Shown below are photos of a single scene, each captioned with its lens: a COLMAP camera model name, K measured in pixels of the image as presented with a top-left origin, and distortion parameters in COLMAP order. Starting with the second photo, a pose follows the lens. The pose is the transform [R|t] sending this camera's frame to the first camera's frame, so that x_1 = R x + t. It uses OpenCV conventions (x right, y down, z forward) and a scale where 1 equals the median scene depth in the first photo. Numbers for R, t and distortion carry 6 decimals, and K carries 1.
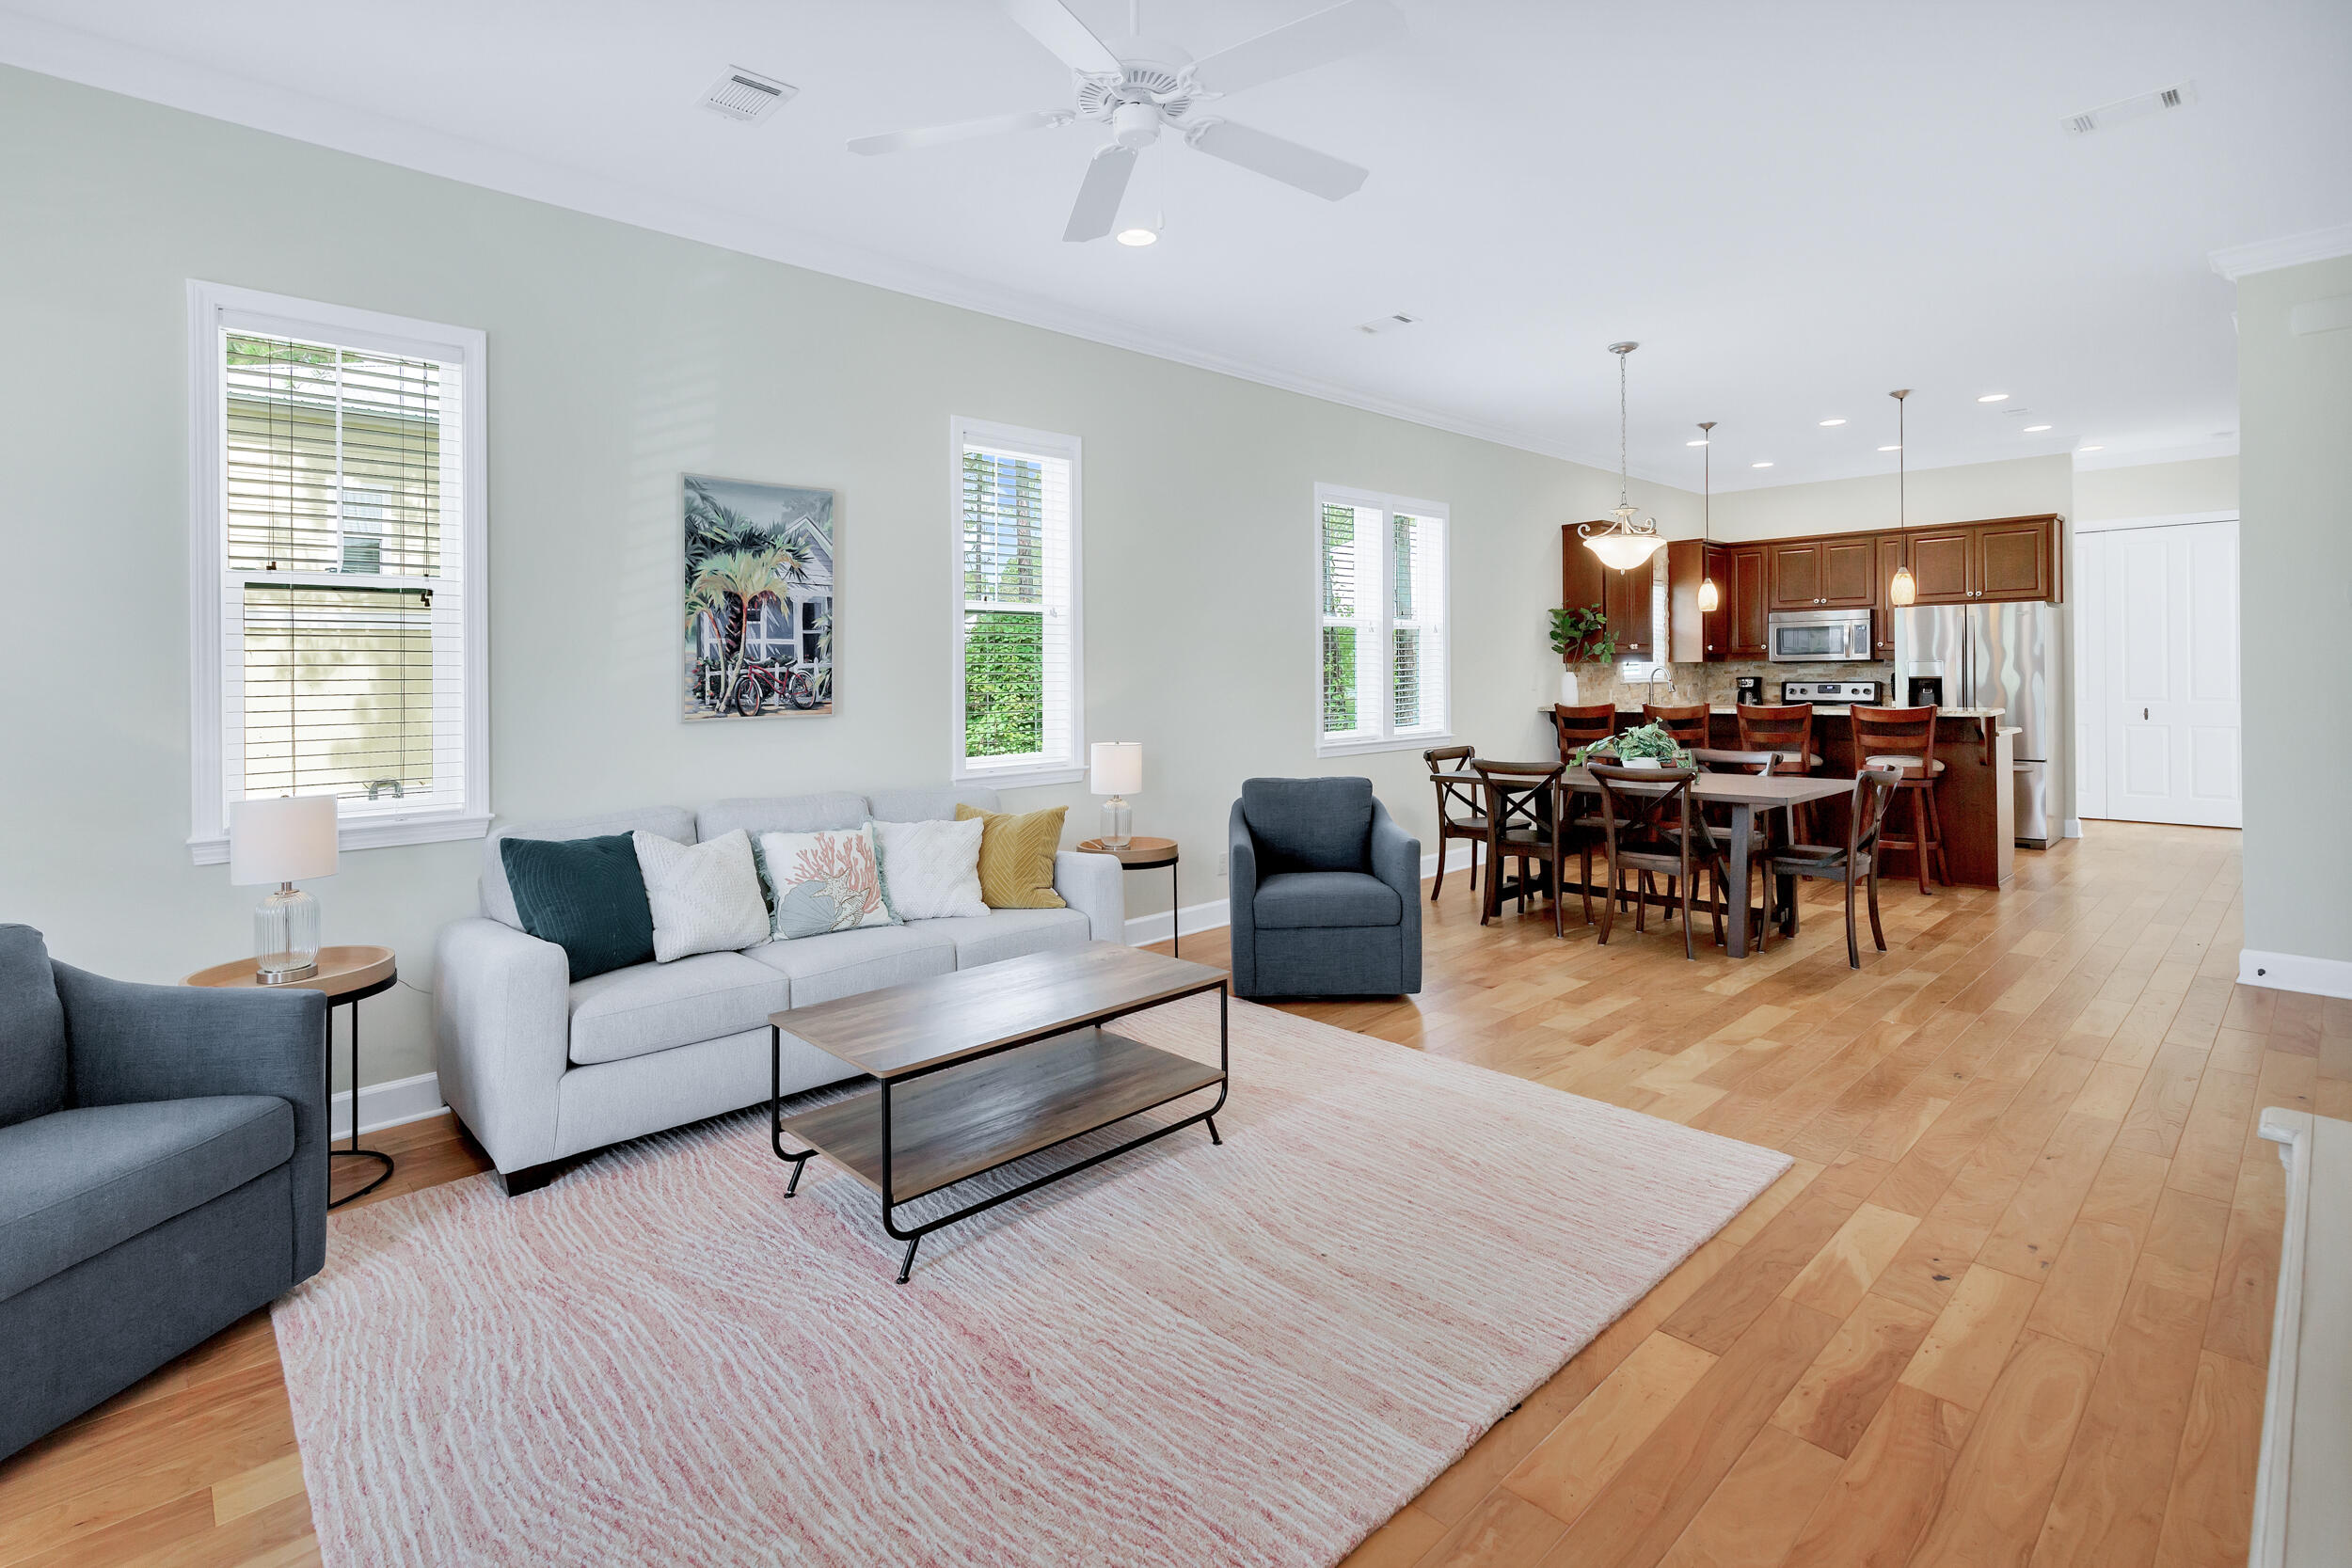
lens RADIAL K [[1098.7, 0, 1153.1], [0, 1098.7, 676.3], [0, 0, 1]] dist [0.013892, -0.003816]
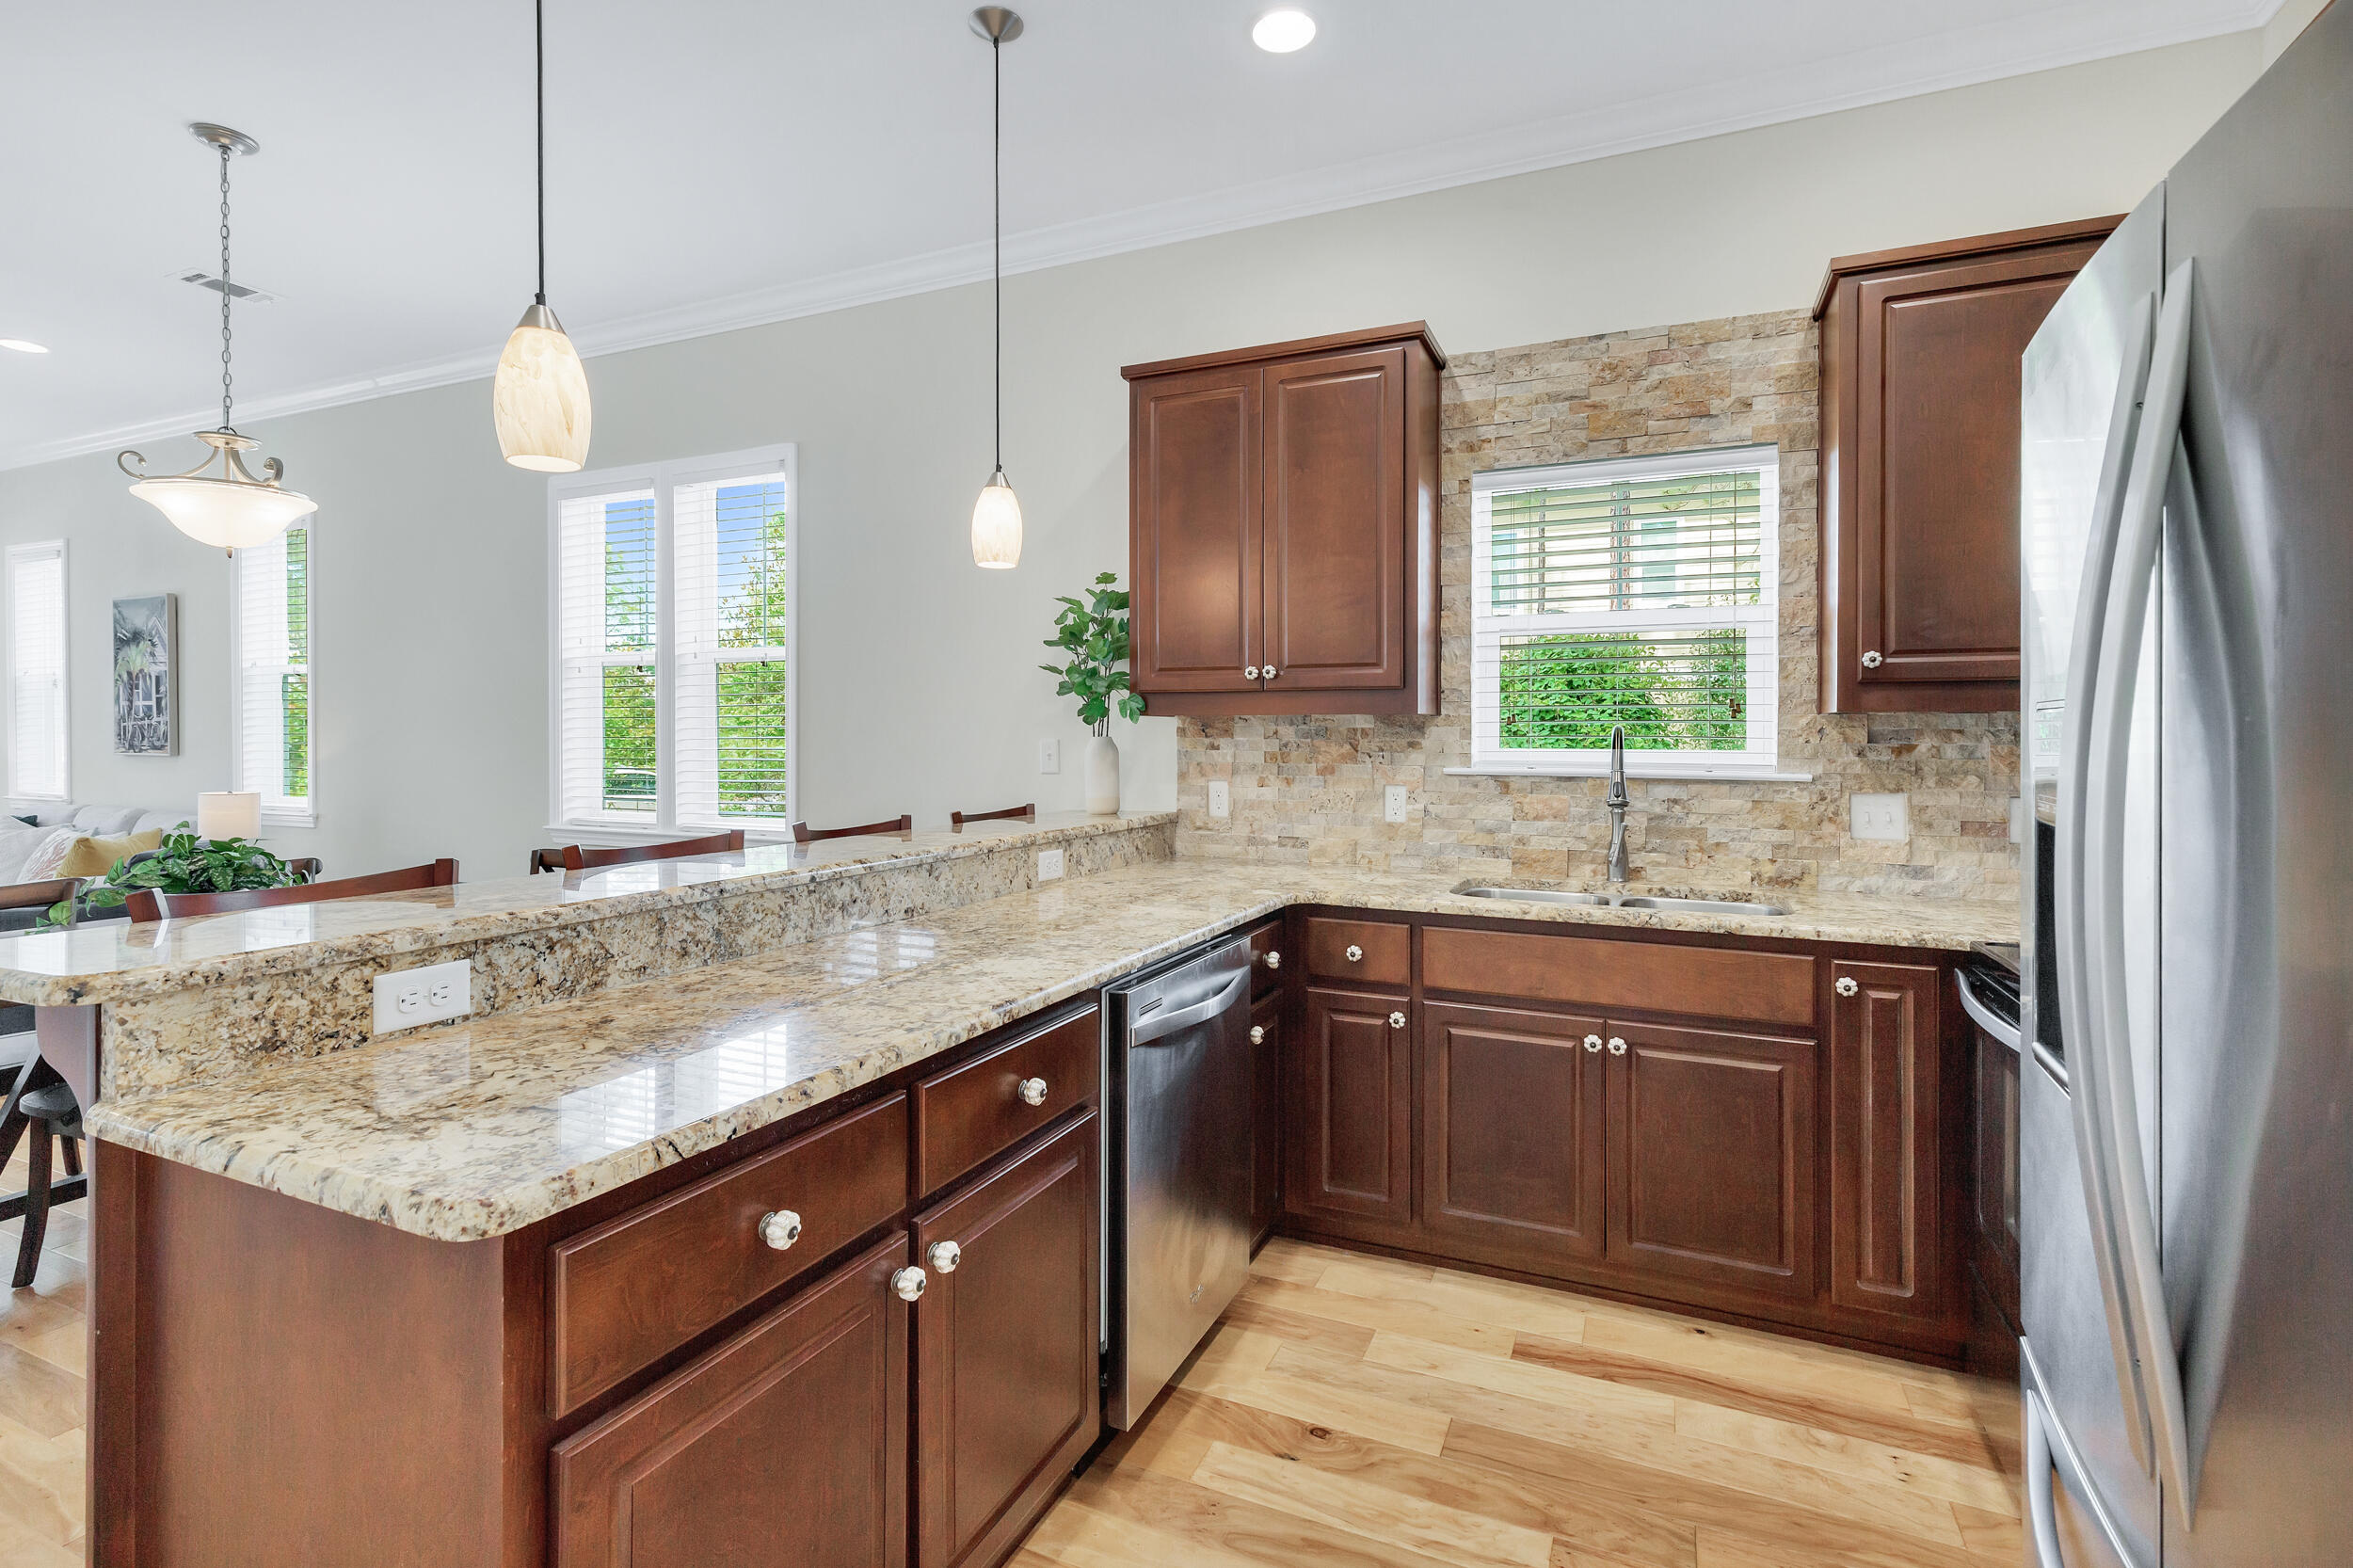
lens RADIAL K [[1099.2, 0, 1177.4], [0, 1099.2, 726.6], [0, 0, 1]] dist [0.013892, -0.003816]
pose [[0.385876, 0.009140, -0.922506, 0.806833], [-0.009597, 0.999937, 0.005893, -0.011124], [0.922501, 0.006579, 0.385939, 0.874391]]
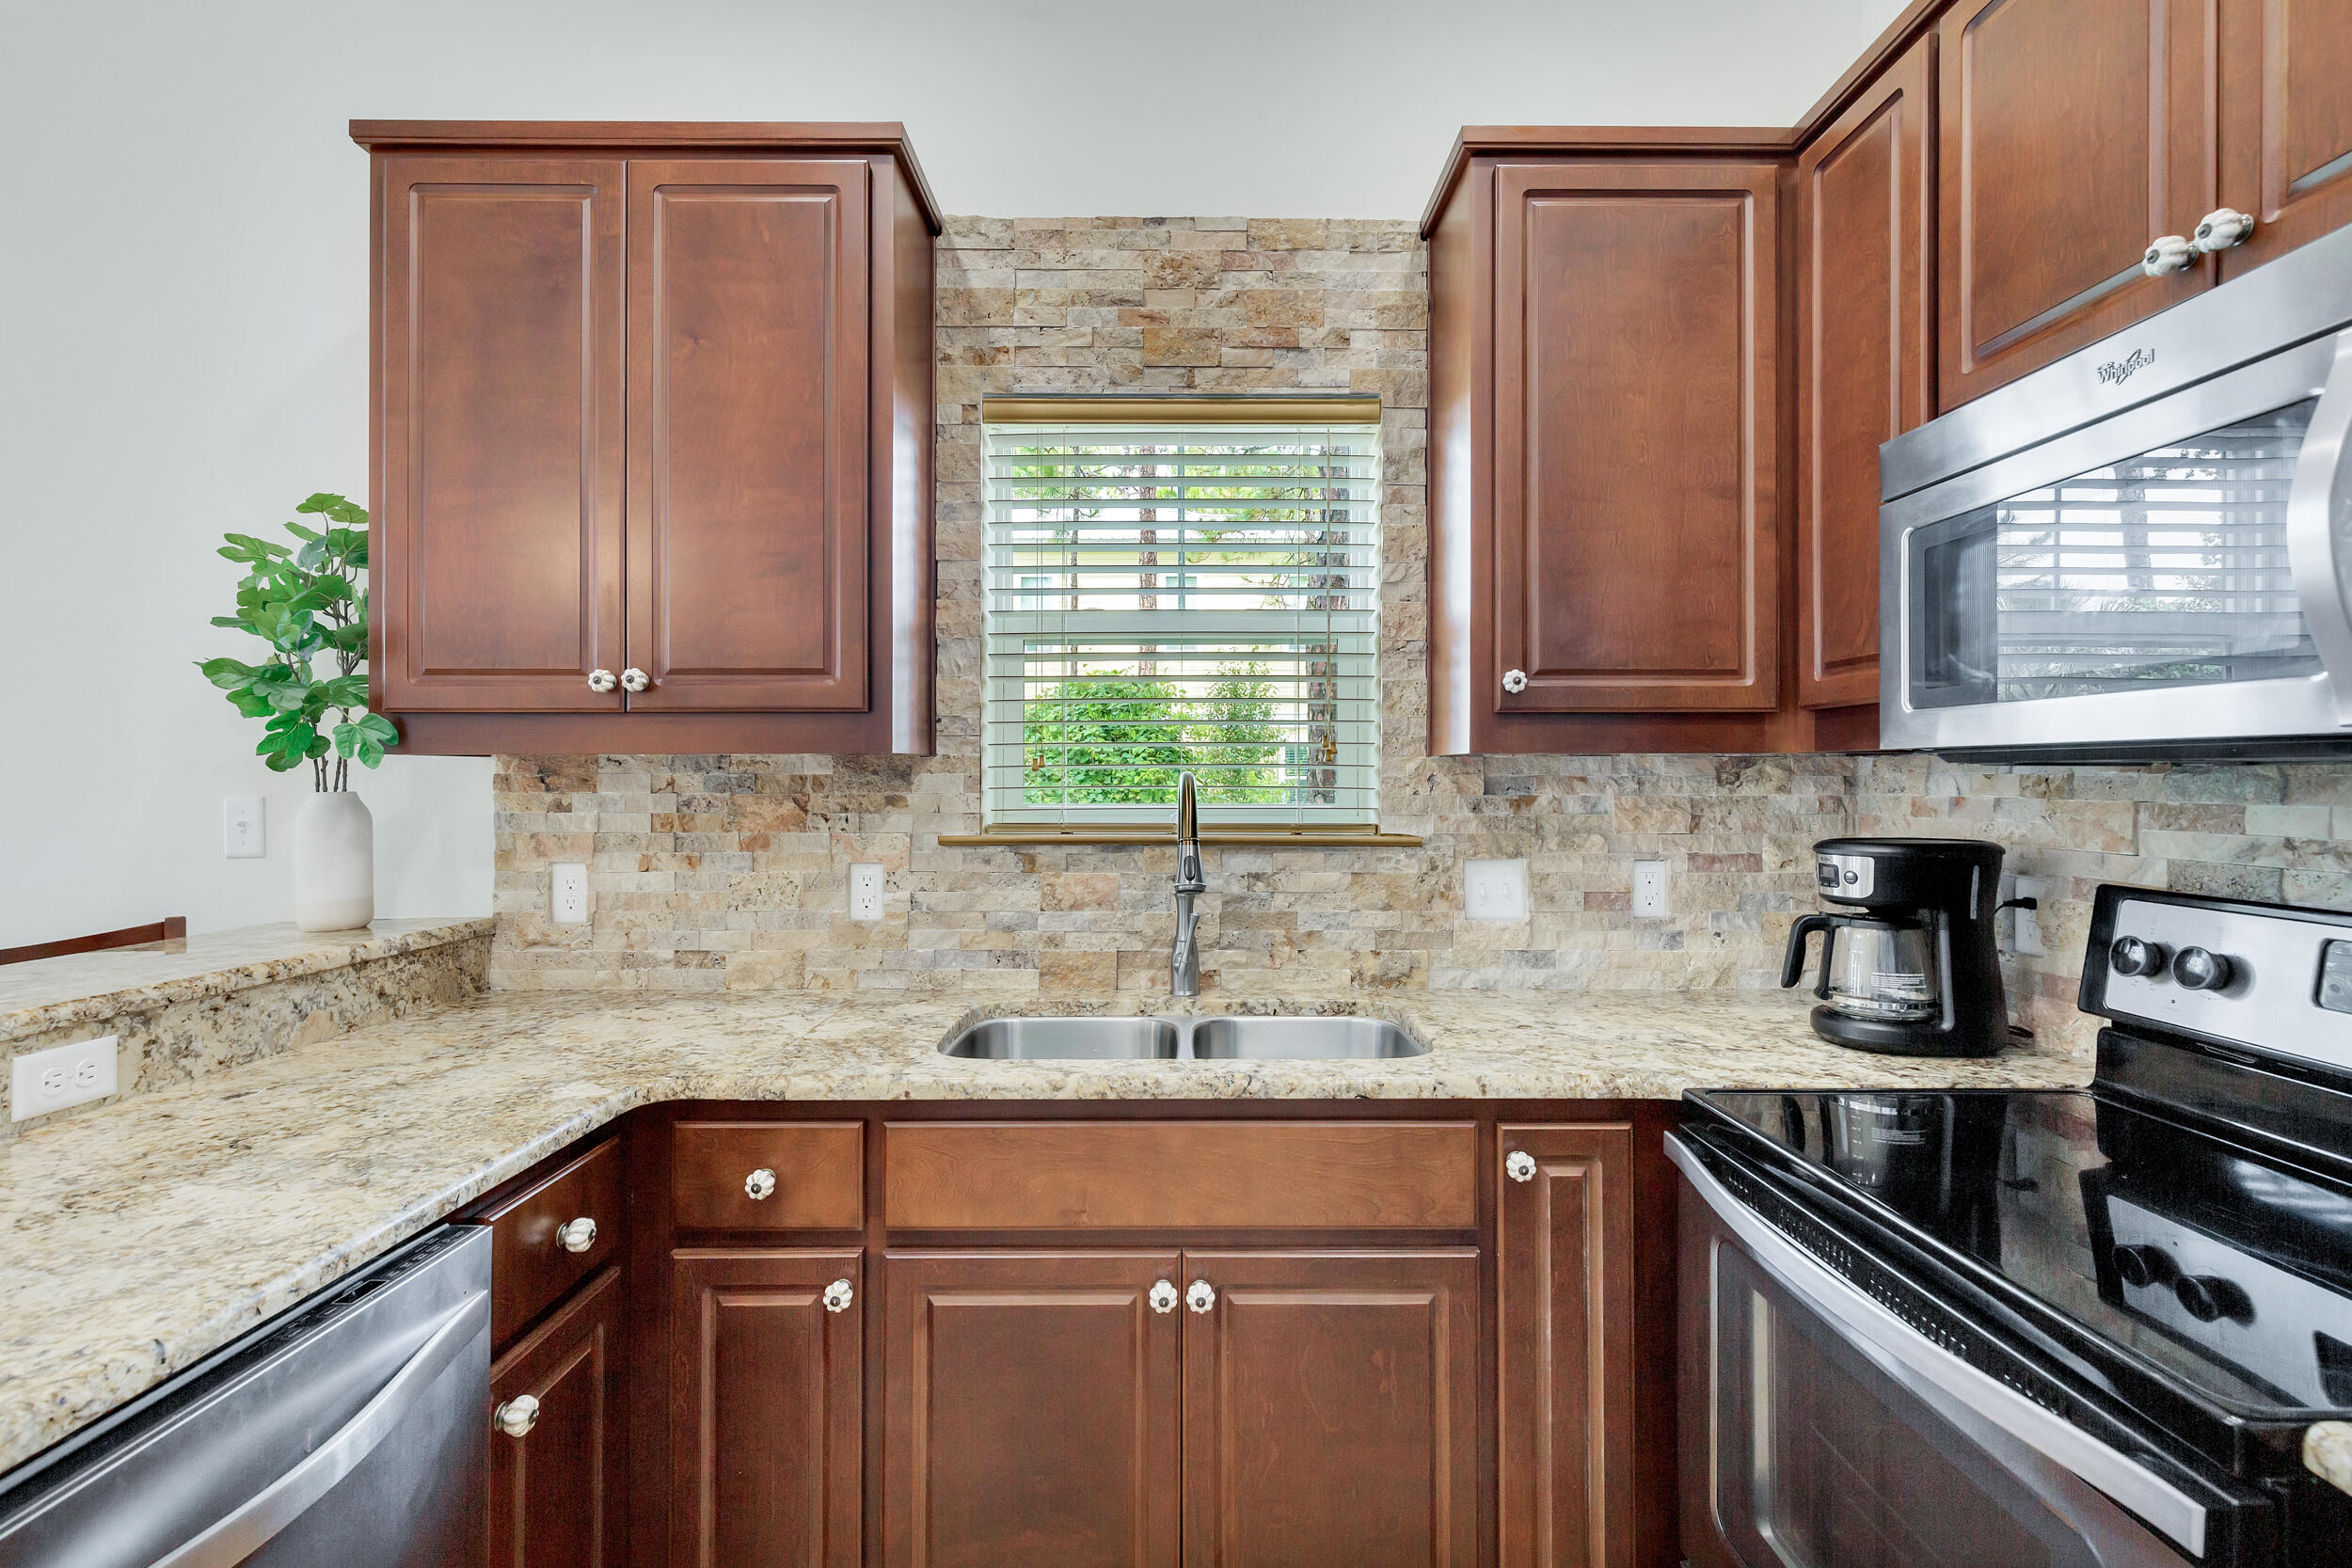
lens RADIAL K [[1098.7, 0, 1205.4], [0, 1098.7, 764.0], [0, 0, 1]] dist [0.013892, -0.003816]
pose [[0.740565, 0.005481, -0.671963, 0.699595], [-0.010733, 0.999936, -0.003672, -0.011654], [0.671899, 0.009932, 0.740576, 0.965672]]
